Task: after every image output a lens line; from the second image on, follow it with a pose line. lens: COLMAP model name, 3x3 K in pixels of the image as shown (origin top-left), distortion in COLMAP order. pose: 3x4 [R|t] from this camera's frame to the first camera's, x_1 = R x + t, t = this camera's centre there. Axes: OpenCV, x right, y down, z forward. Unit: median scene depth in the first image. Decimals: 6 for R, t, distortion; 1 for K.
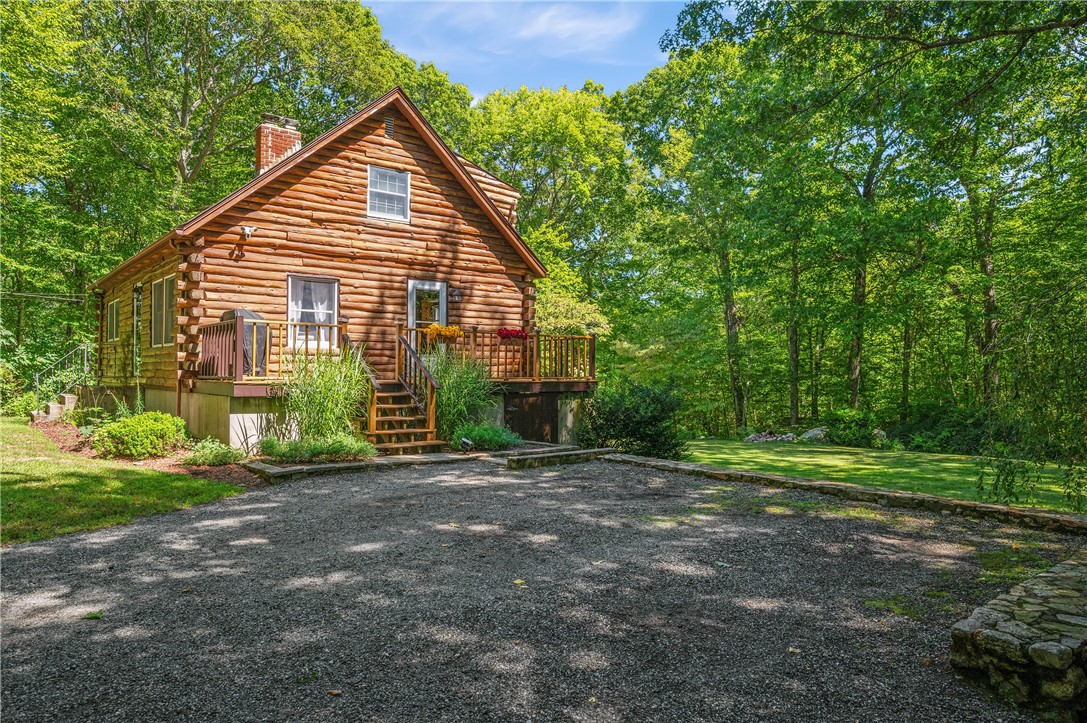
lens RADIAL K [[697.3, 0, 543.5], [0, 697.3, 361.5], [0, 0, 1]] dist [-0.004933, -0.000937]
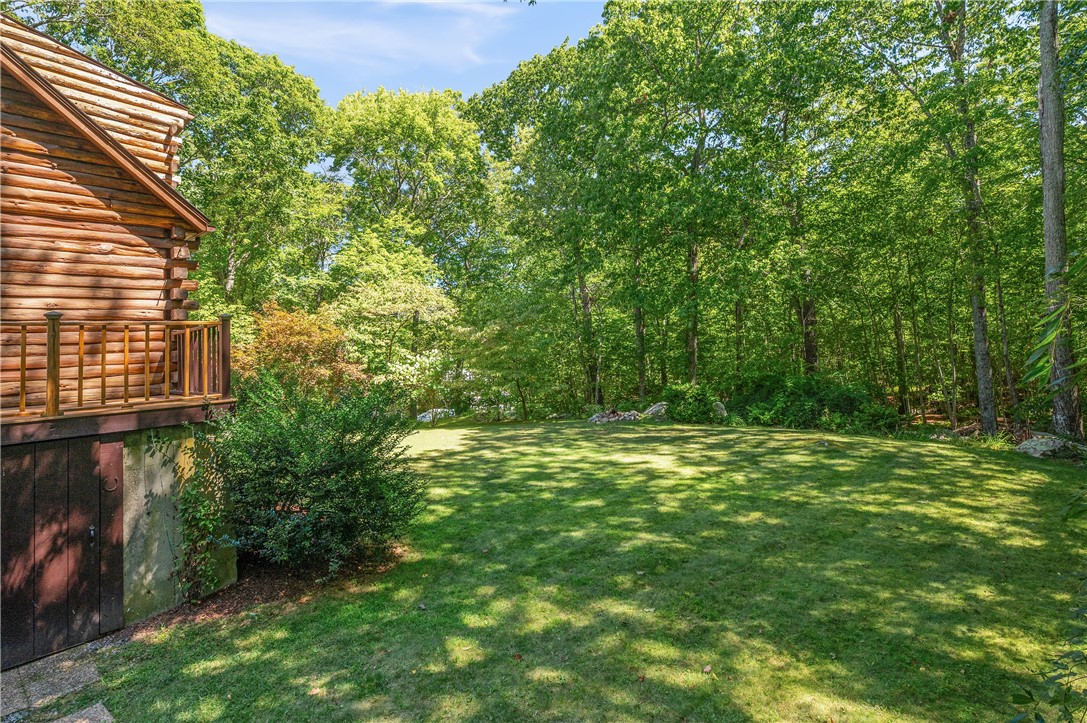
lens RADIAL K [[532.1, 0, 548.3], [0, 532.1, 314.6], [0, 0, 1]] dist [-0.002738, -0.000486]
pose [[0.988396, -0.038650, 0.146897, 0.267695], [0.045548, 0.997998, -0.043887, -0.011105], [-0.144906, 0.050068, 0.988178, 0.546310]]
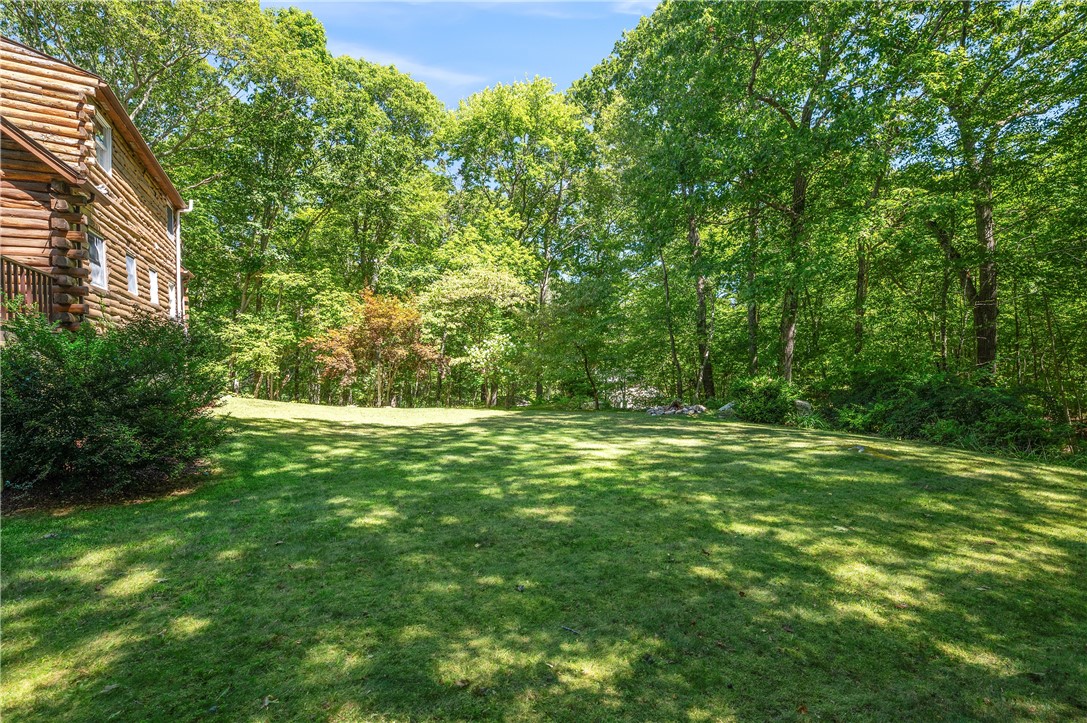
lens RADIAL K [[510.3, 0, 543.5], [0, 510.3, 361.5], [0, 0, 1]] dist [-0.001097, -0.000558]
pose [[0.974760, -0.017171, -0.222594, 0.632926], [0.022875, 0.999472, 0.023073, 0.060110], [0.222081, -0.027583, 0.974638, 0.690024]]
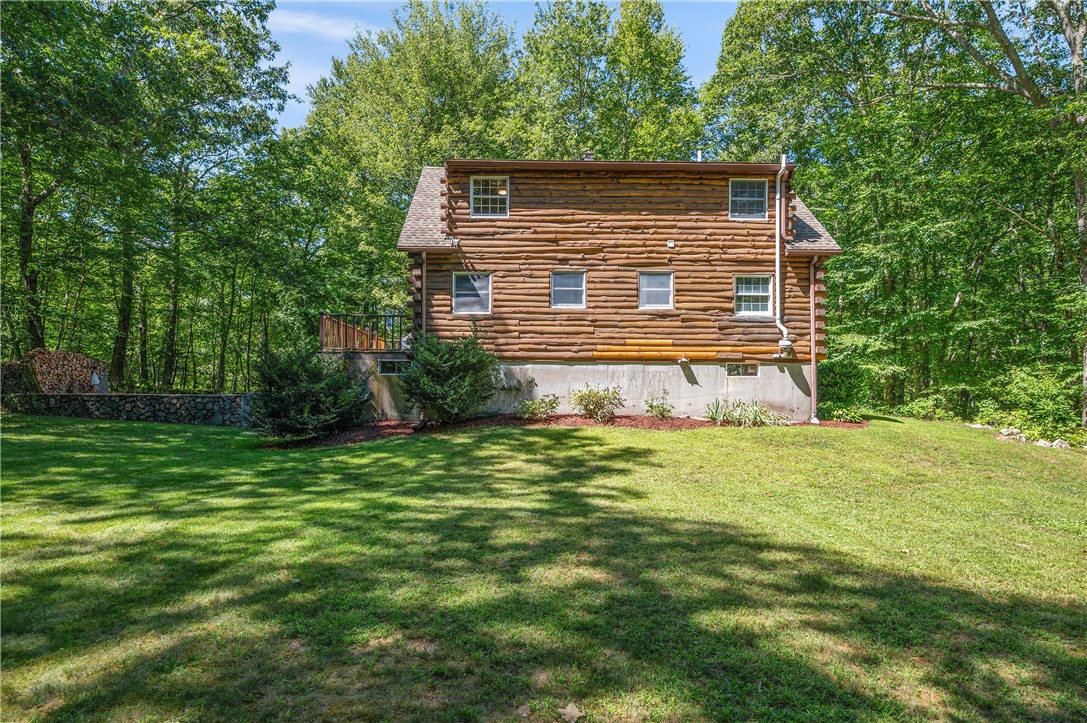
lens RADIAL K [[607.7, 0, 538.6], [0, 607.7, 381.2], [0, 0, 1]] dist [-0.000918, 0.000092]
pose [[-0.625965, -0.018051, -0.779642, 0.647588], [0.001698, 0.999698, -0.024510, 0.105680], [0.779849, -0.016666, -0.625745, 1.957259]]
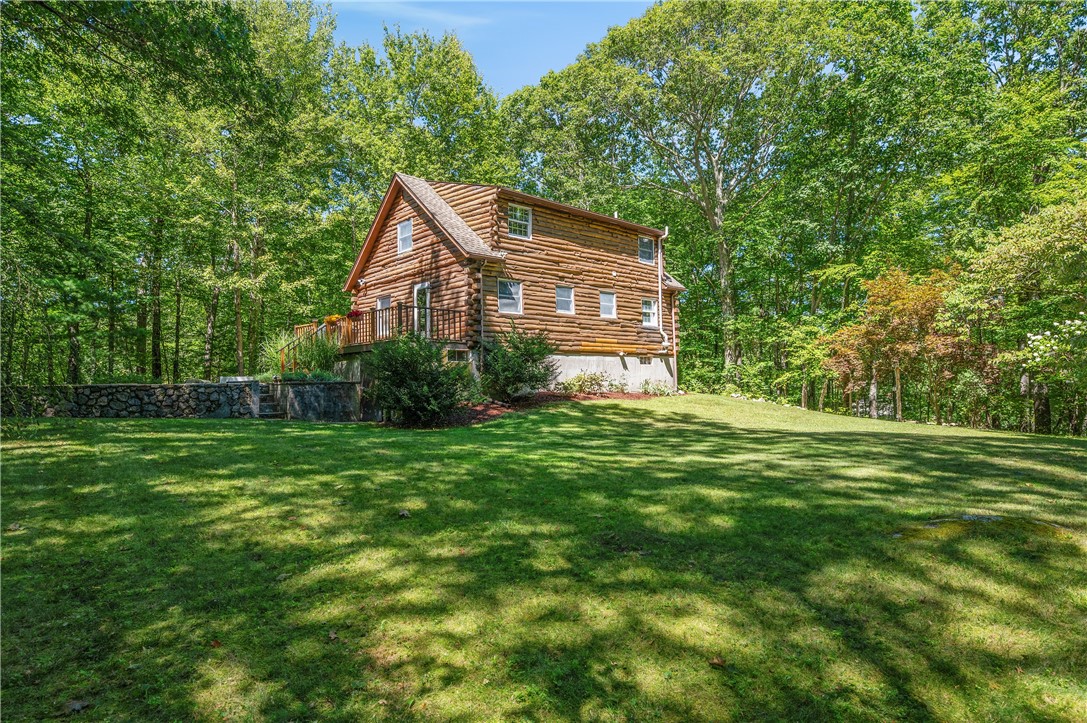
lens RADIAL K [[607.7, 0, 538.6], [0, 607.7, 381.2], [0, 0, 1]] dist [-0.000918, 0.000092]
pose [[0.054230, -0.011518, -0.998462, 1.208724], [0.029047, 0.999528, -0.009953, 0.124425], [0.998106, -0.028463, 0.054539, 1.203492]]
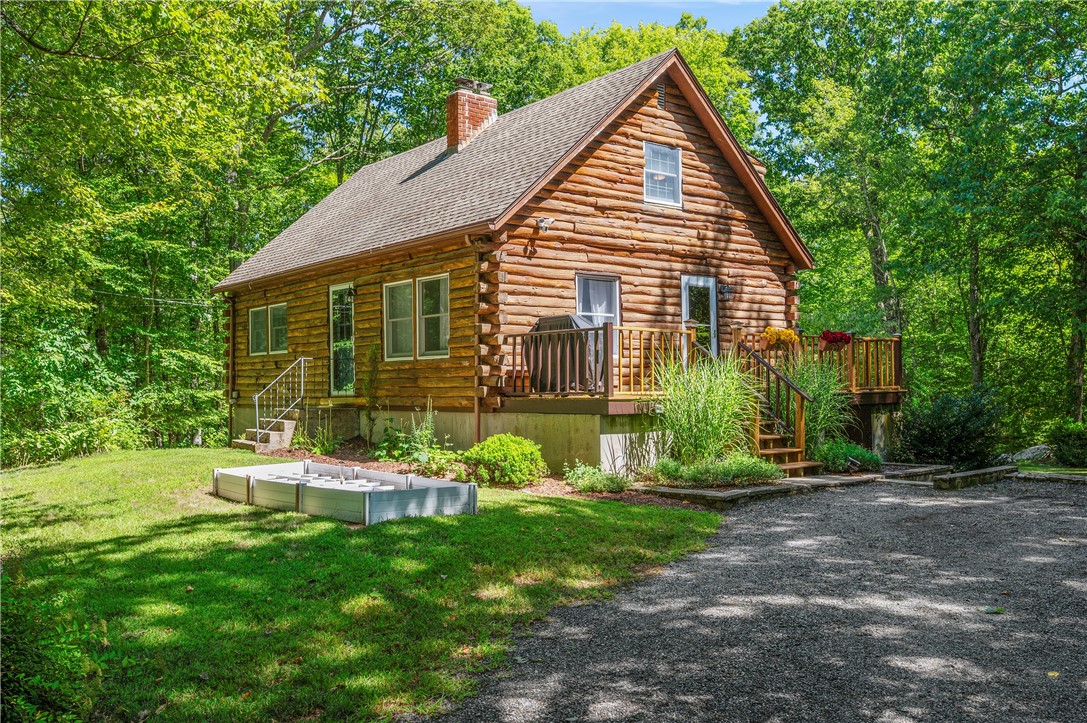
lens RADIAL K [[915.8, 0, 543.5], [0, 915.8, 361.5], [0, 0, 1]] dist [-0.000798, -0.009566]
pose [[0.999821, -0.018814, 0.002172, -0.365696], [0.018838, 0.999755, -0.011590, -0.003203], [-0.001954, 0.011629, 0.999930, -0.107626]]
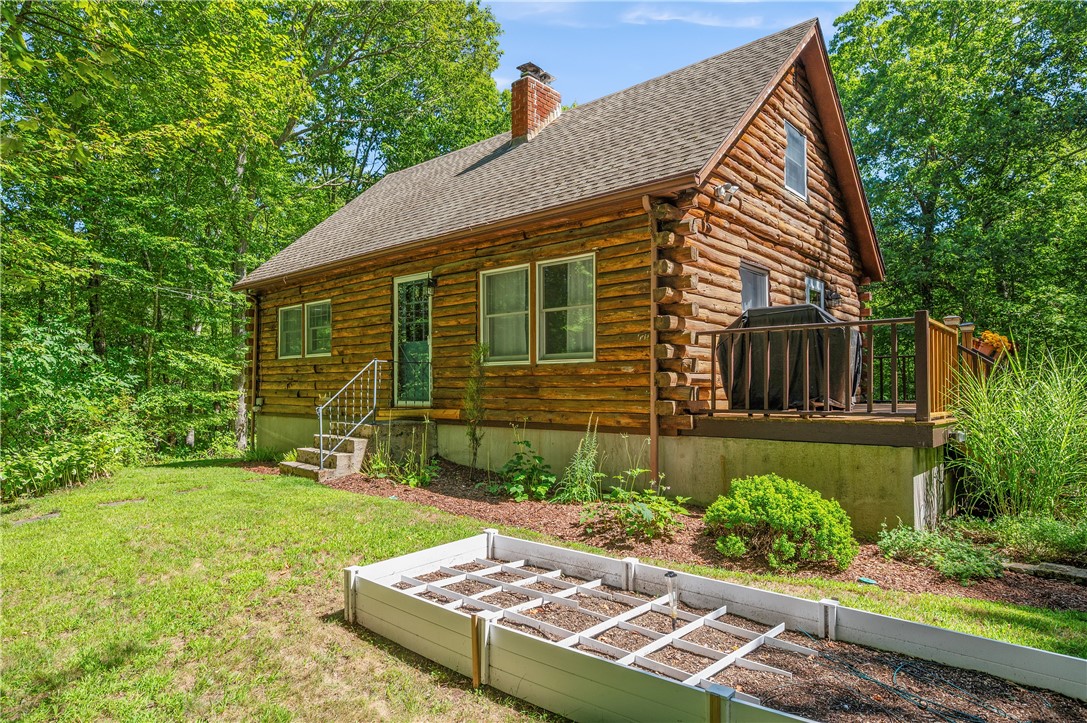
lens RADIAL K [[633.4, 0, 541.9], [0, 633.4, 373.8], [0, 0, 1]] dist [-0.004899, 0.000760]
pose [[0.986554, -0.005144, 0.163357, -0.594044], [0.006557, 0.999946, -0.008106, -0.006657], [-0.163307, 0.009068, 0.986534, 0.363547]]
